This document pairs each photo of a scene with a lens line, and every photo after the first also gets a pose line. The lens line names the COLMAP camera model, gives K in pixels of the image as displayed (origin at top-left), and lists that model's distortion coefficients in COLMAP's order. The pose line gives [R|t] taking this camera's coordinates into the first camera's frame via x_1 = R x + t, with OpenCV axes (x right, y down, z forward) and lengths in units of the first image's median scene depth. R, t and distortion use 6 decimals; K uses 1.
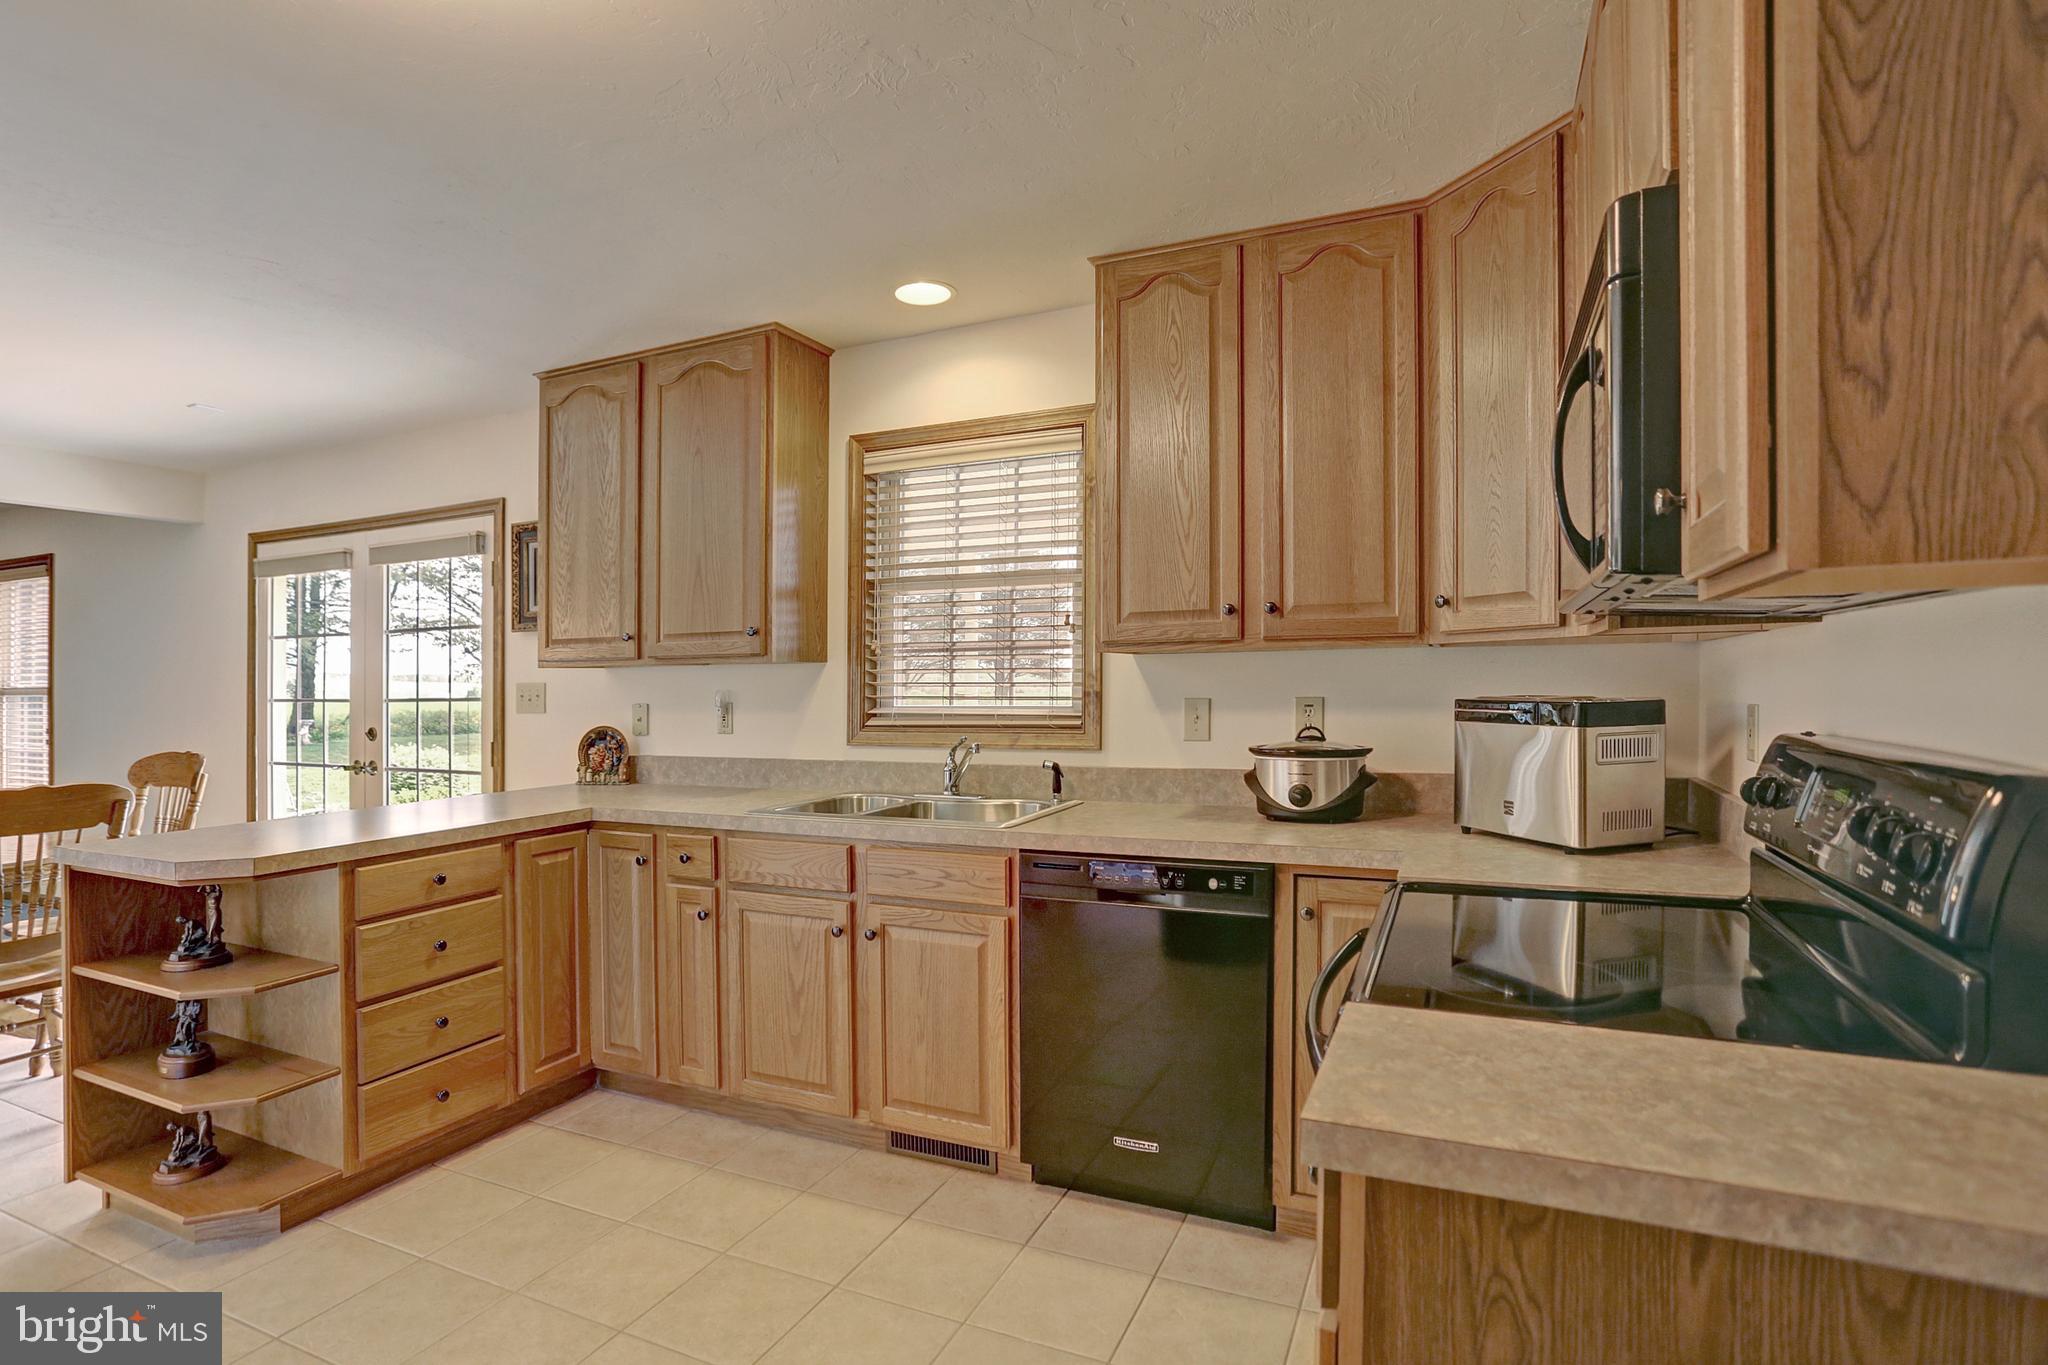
lens RADIAL K [[1011.3, 0, 960.1], [0, 1011.3, 666.4], [0, 0, 1]] dist [-0.048284, 0.015786]
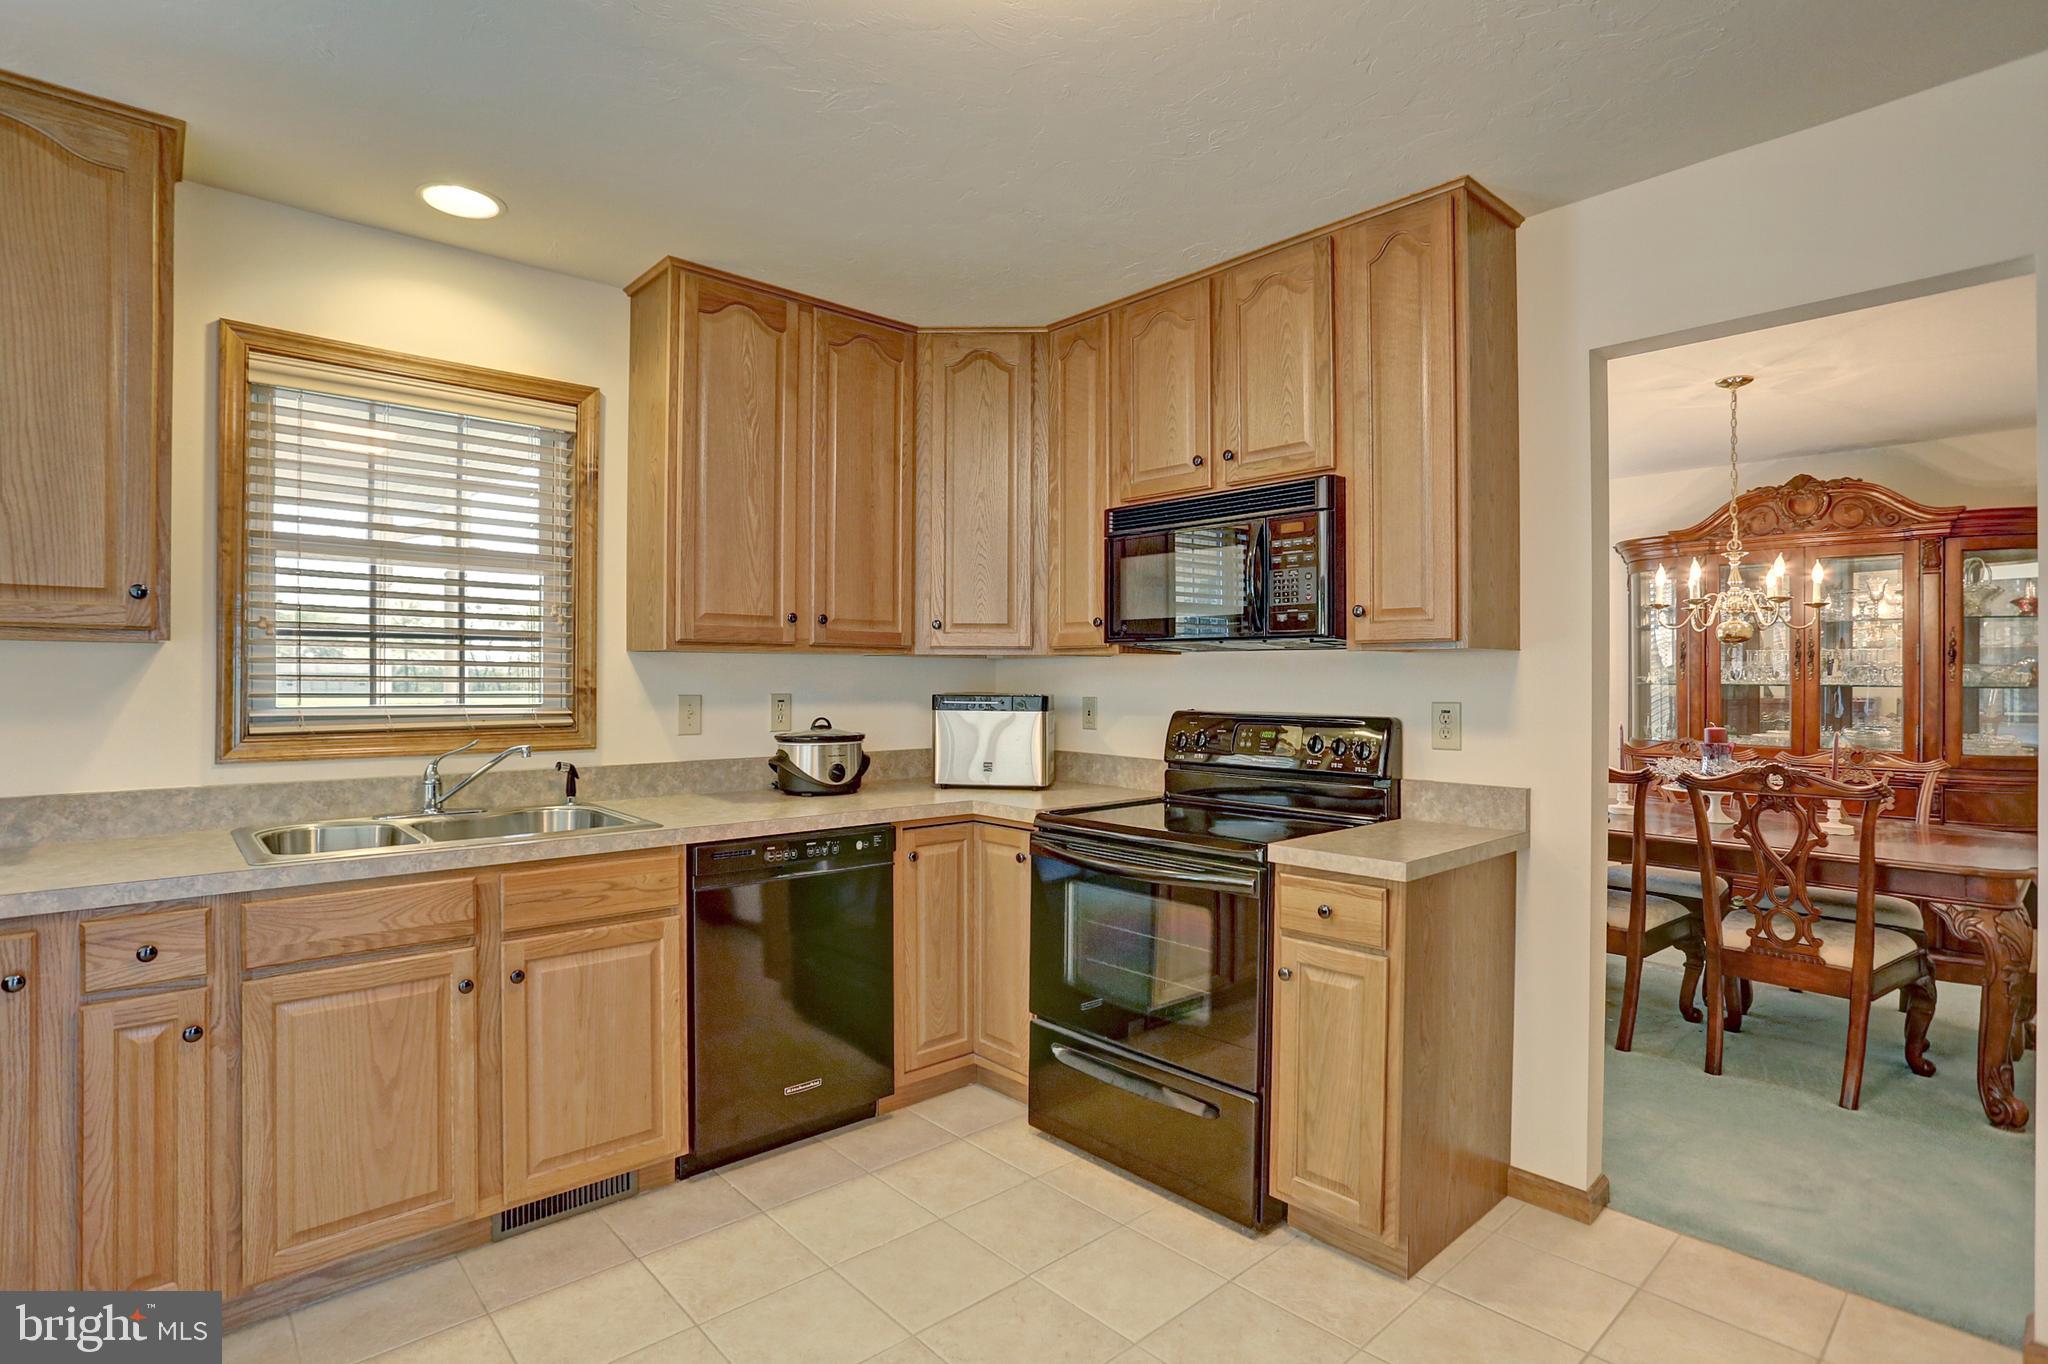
lens RADIAL K [[1011.3, 0, 1015.4], [0, 1011.3, 683.7], [0, 0, 1]] dist [-0.048284, 0.015786]
pose [[0.389072, 0.011620, 0.921134, -0.625584], [-0.020714, 0.999778, -0.003863, 0.016858], [-0.920975, -0.017577, 0.389226, 0.275289]]
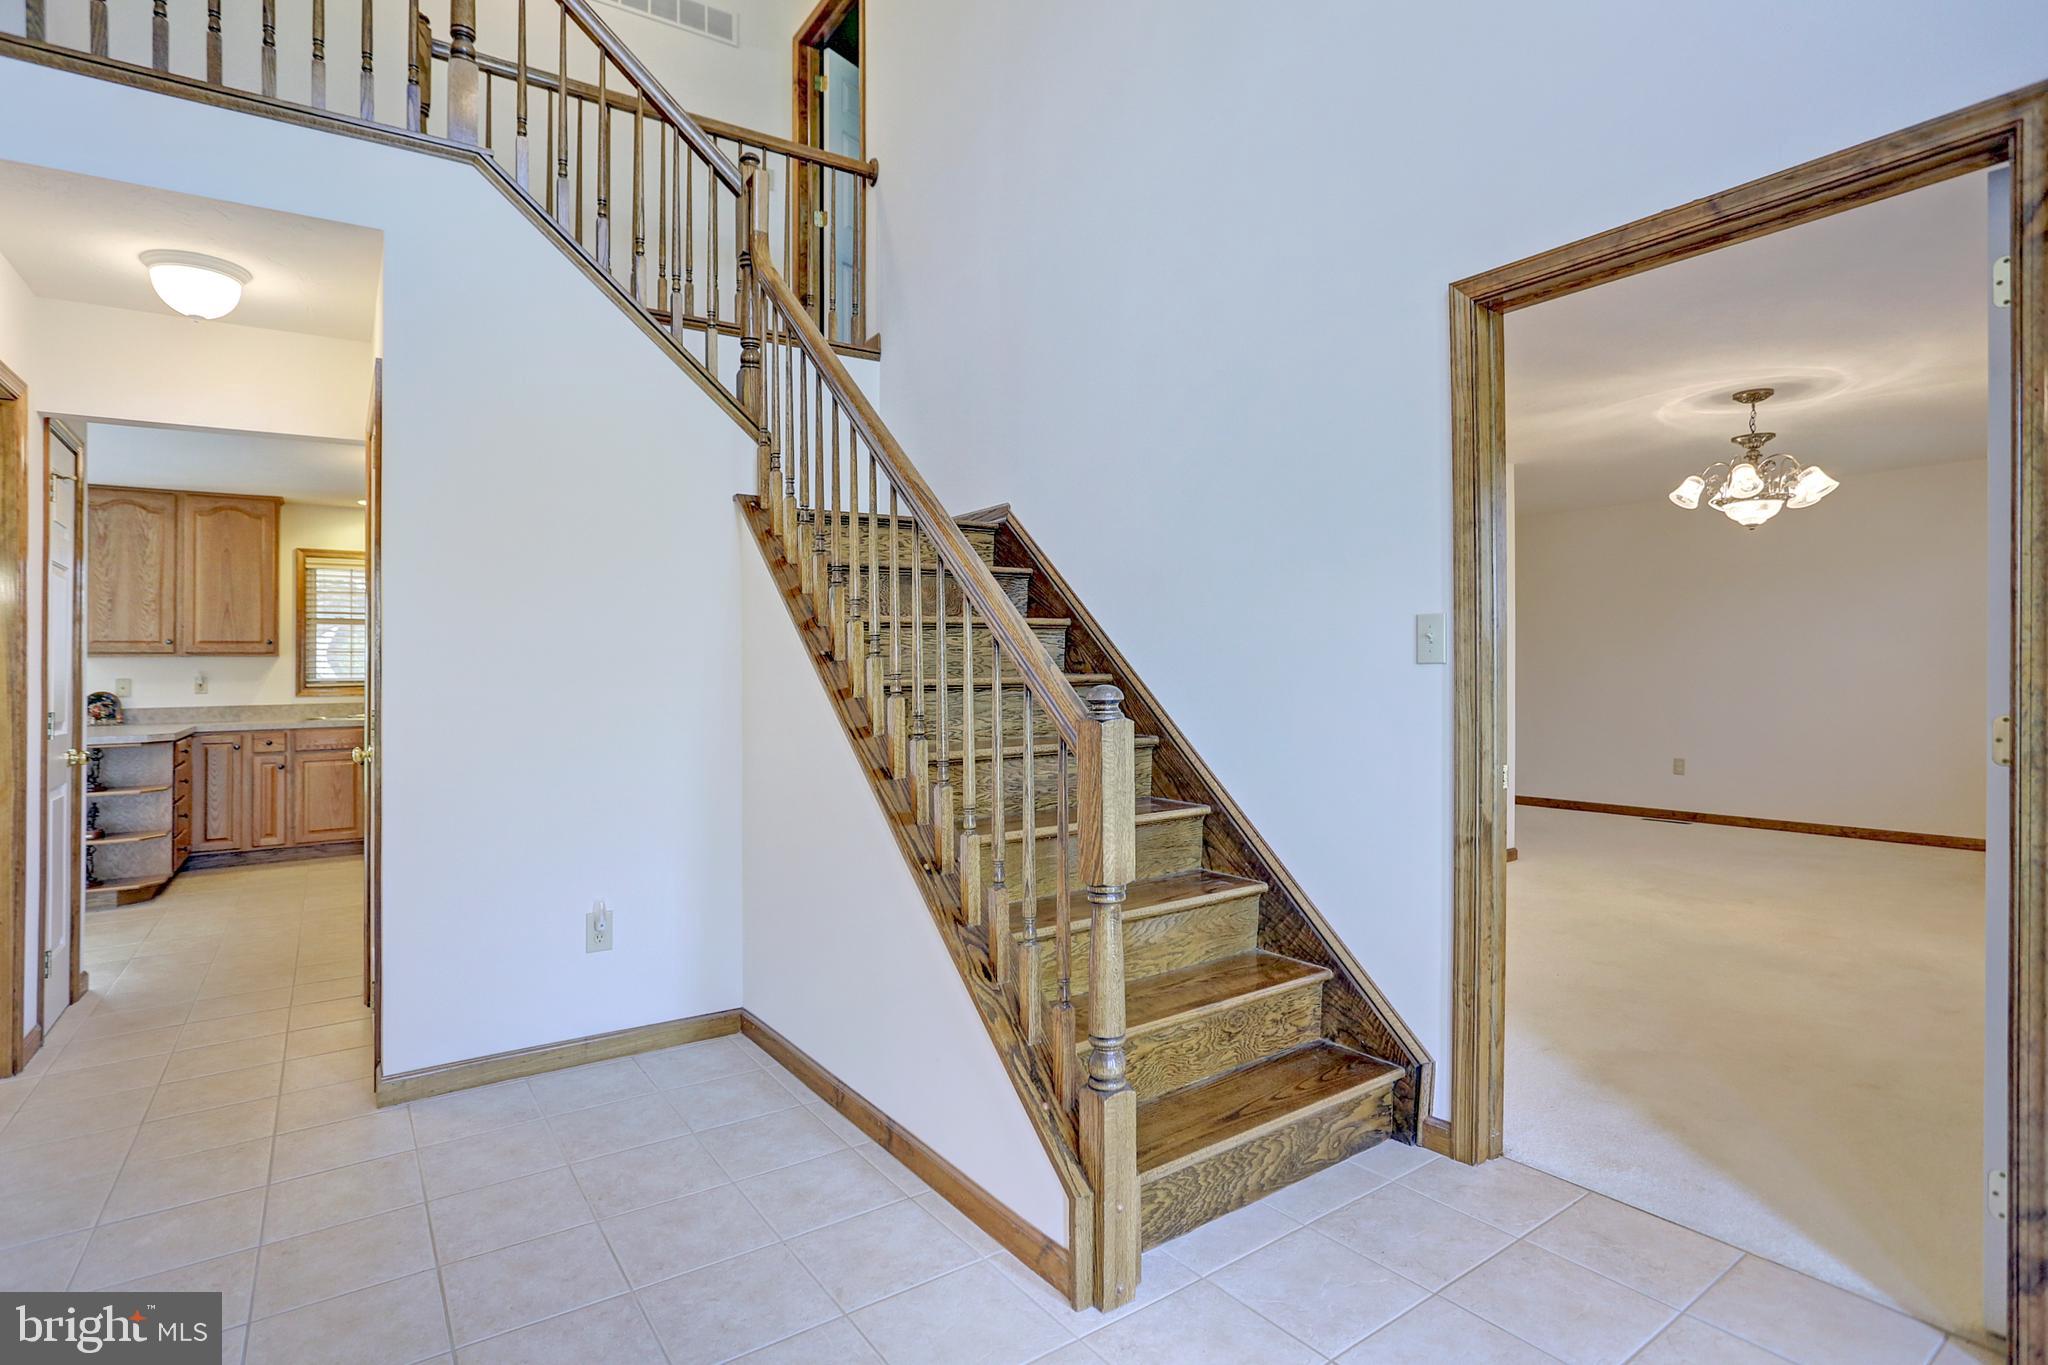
lens RADIAL K [[1011.3, 0, 1022.9], [0, 1011.3, 667.6], [0, 0, 1]] dist [-0.048284, 0.015786]
pose [[0.497633, 0.007121, 0.867358, -1.368947], [-0.013657, 0.999907, -0.000374, -0.002416], [-0.867280, -0.011659, 0.497684, -1.595436]]
